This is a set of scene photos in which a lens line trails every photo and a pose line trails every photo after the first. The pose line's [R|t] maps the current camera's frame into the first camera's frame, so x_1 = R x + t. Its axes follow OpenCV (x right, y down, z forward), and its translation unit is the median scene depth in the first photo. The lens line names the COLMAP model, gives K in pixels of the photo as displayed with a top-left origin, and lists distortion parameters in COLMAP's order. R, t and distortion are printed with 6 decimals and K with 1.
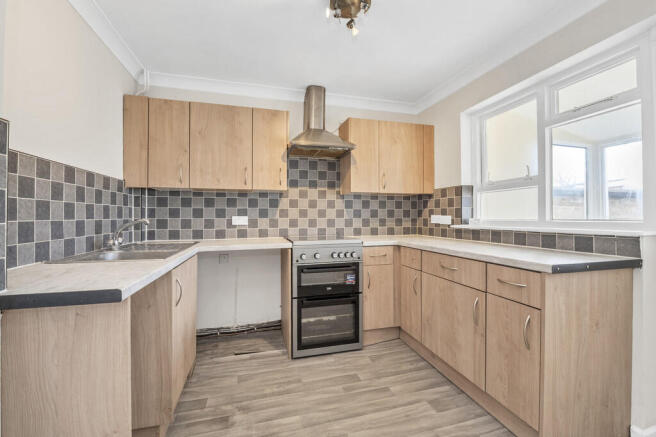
lens RADIAL K [[268.1, 0, 329.0], [0, 268.1, 216.0], [0, 0, 1]] dist [-0.013392, -0.001039]
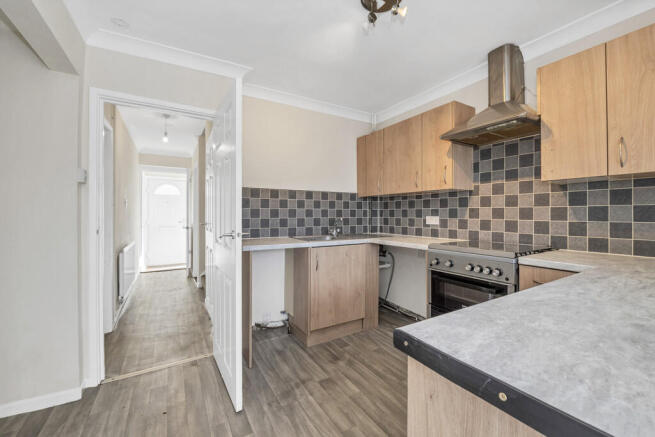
lens RADIAL K [[267.7, 0, 333.5], [0, 267.7, 213.1], [0, 0, 1]] dist [-0.013392, -0.001039]
pose [[0.279143, -0.000918, -0.960249, 0.572548], [-0.000658, 0.999999, -0.001147, -0.010143], [0.960249, 0.000953, 0.279142, 0.337838]]
